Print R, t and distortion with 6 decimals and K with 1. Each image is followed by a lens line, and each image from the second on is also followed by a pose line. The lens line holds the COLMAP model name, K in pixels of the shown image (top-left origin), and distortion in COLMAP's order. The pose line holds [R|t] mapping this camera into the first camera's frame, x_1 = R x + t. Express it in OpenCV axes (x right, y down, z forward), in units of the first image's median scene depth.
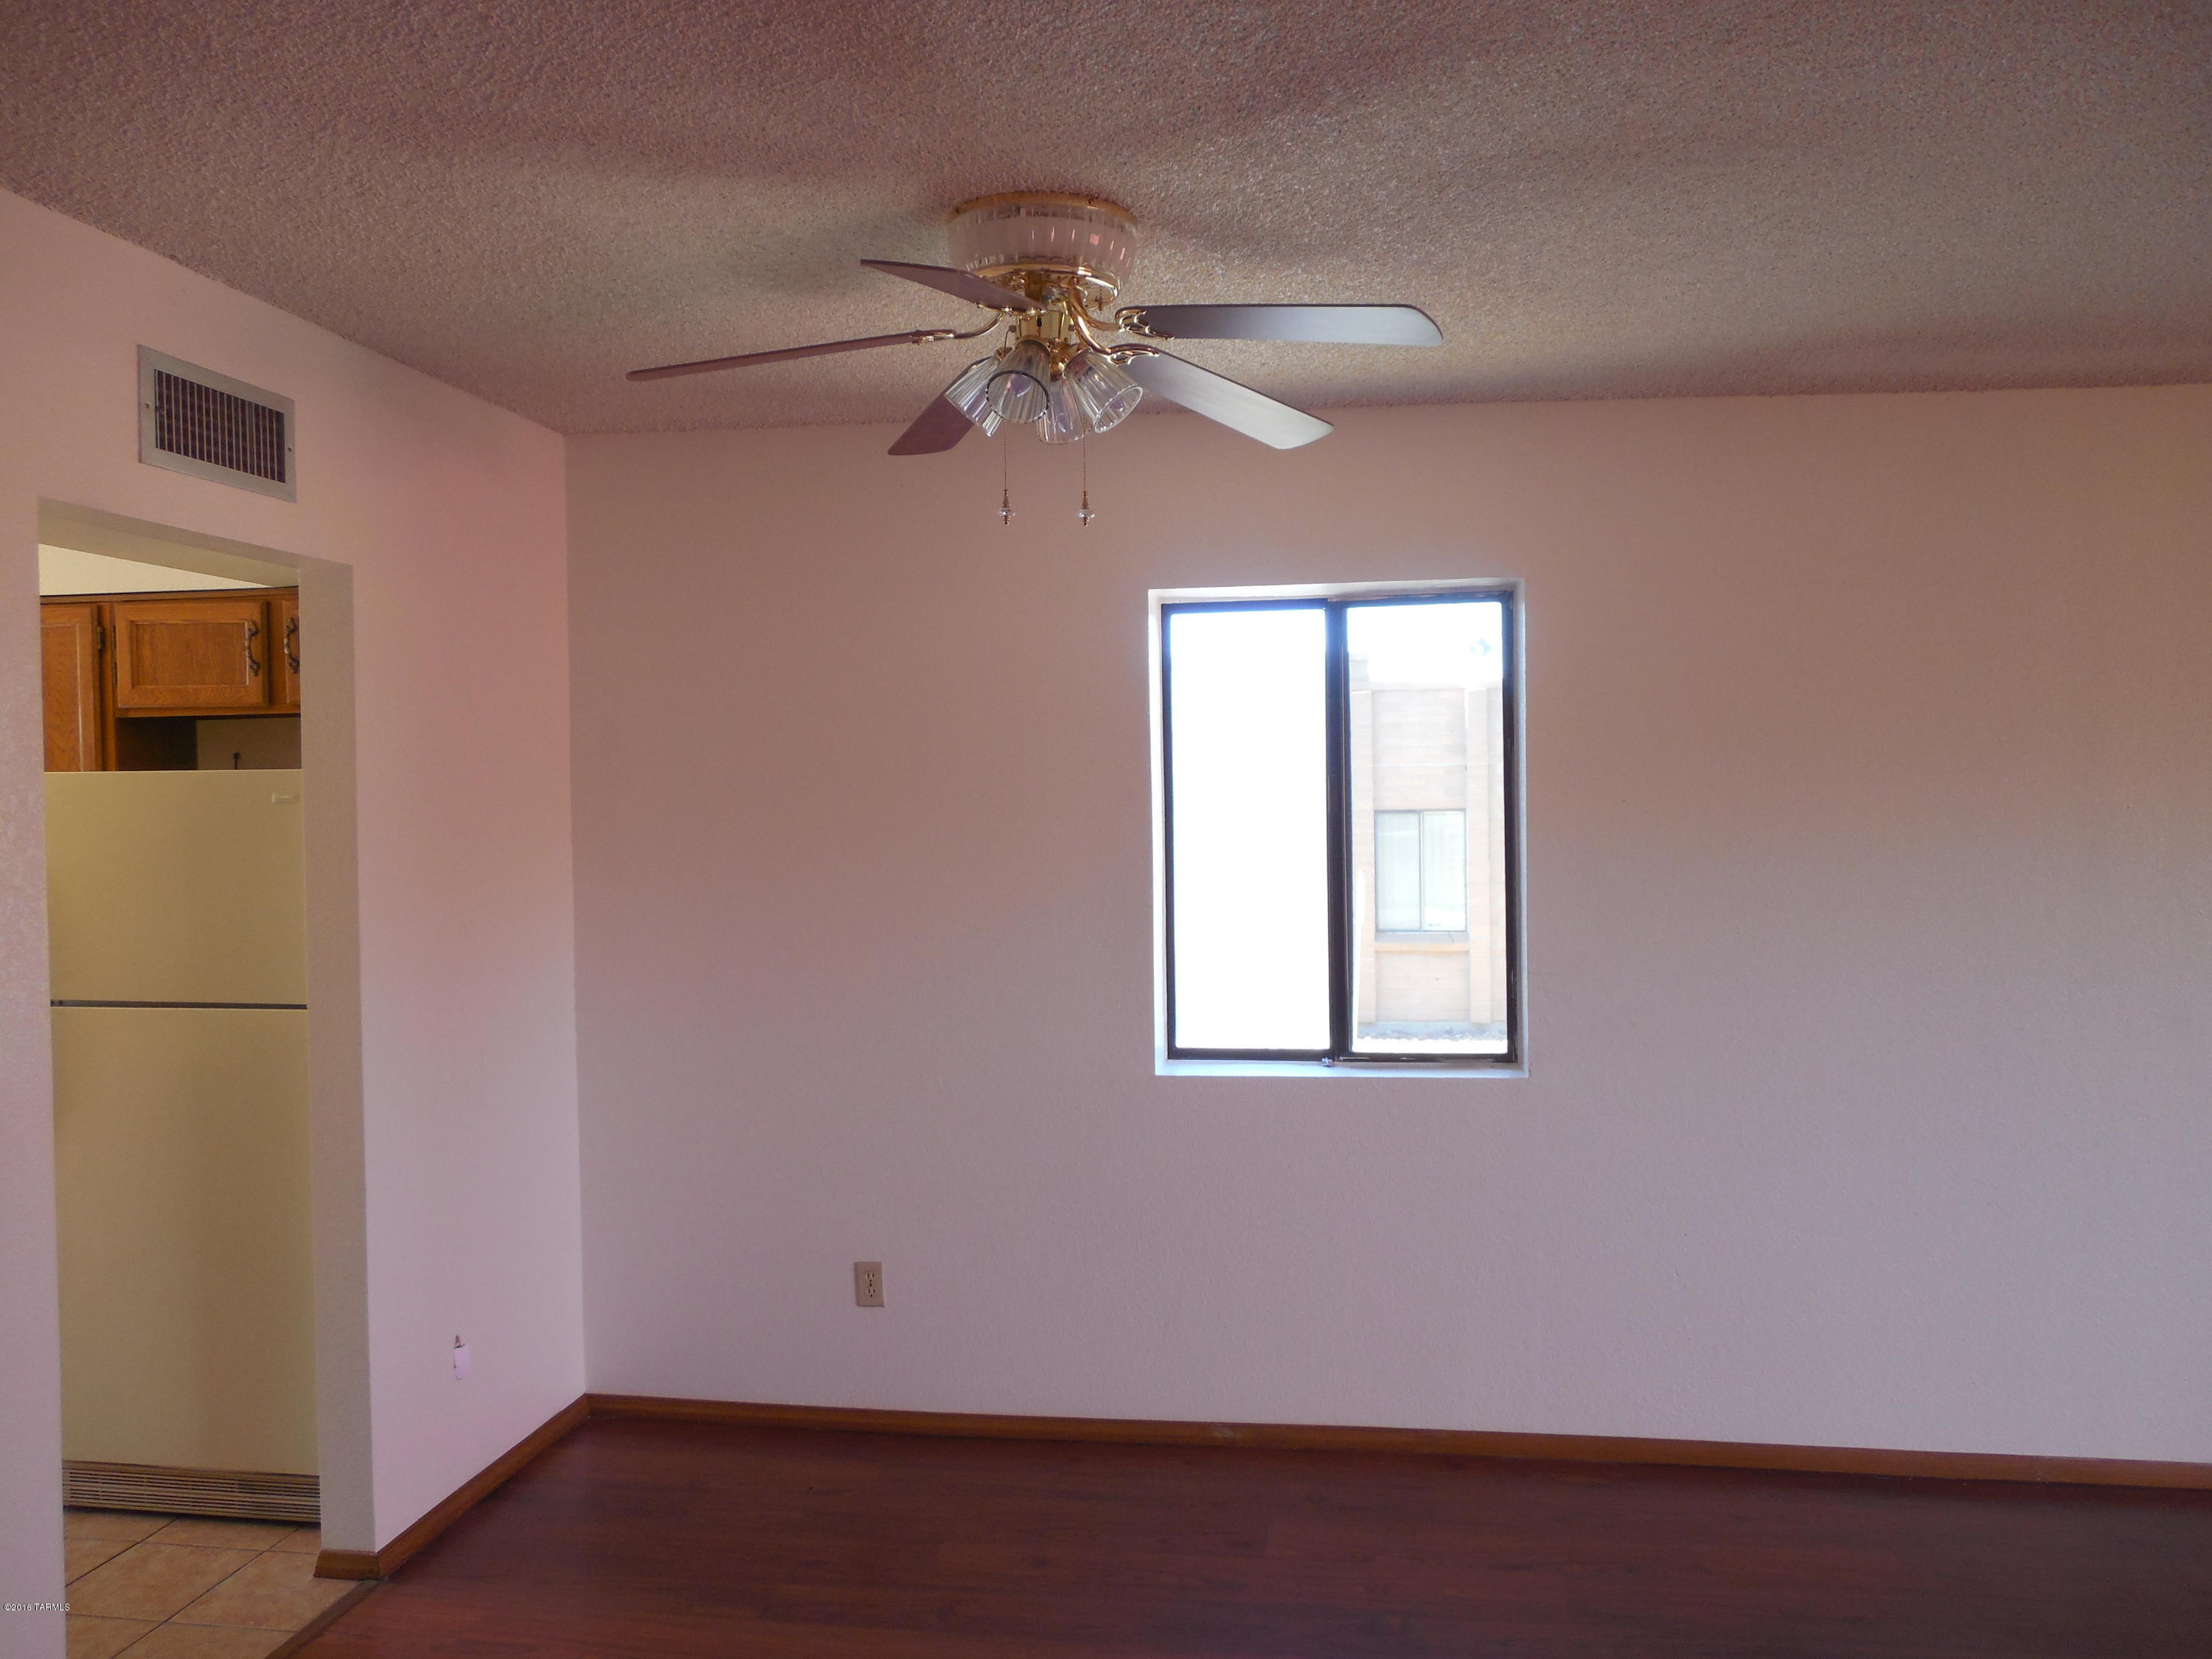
lens RADIAL K [[1644.8, 0, 1106.0], [0, 1644.8, 829.5], [0, 0, 1]] dist [-0.002596, -0.004742]
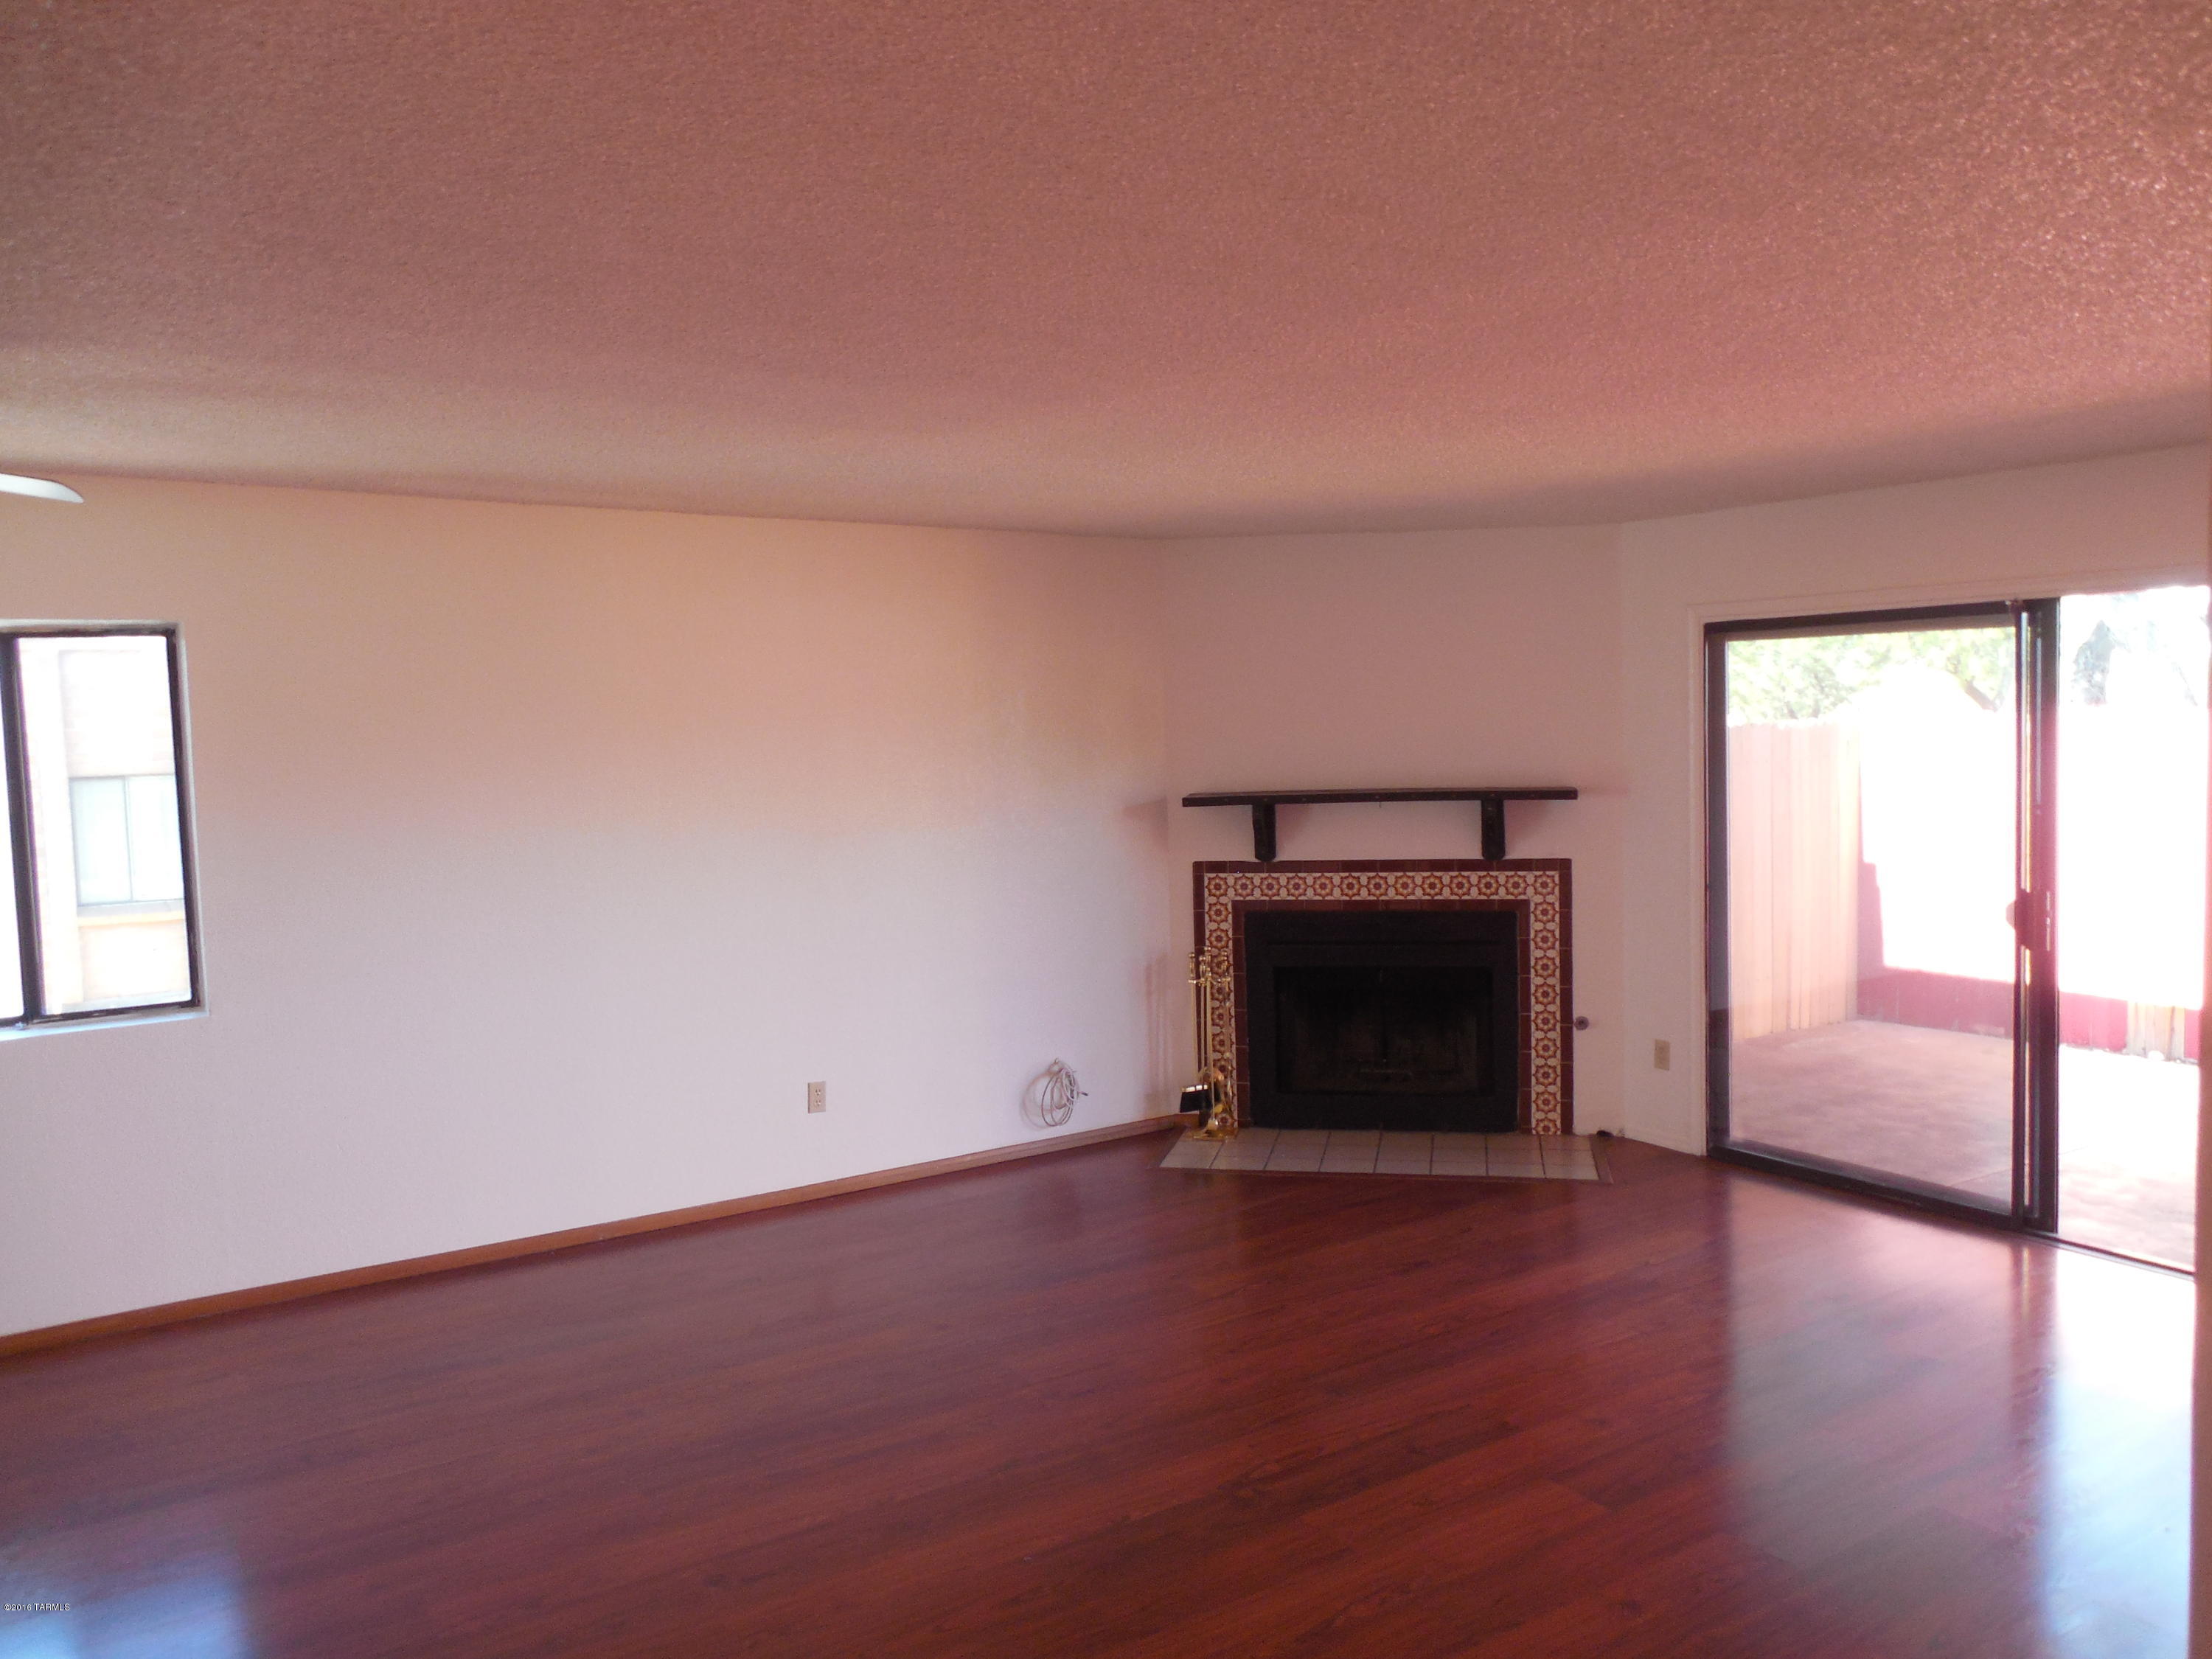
lens RADIAL K [[1644.8, 0, 1106.0], [0, 1644.8, 829.5], [0, 0, 1]] dist [-0.002596, -0.004742]
pose [[0.750130, -0.051952, 0.659247, -0.049201], [0.029657, 0.998549, 0.044944, -0.027340], [-0.660625, -0.014163, 0.750582, -0.384783]]
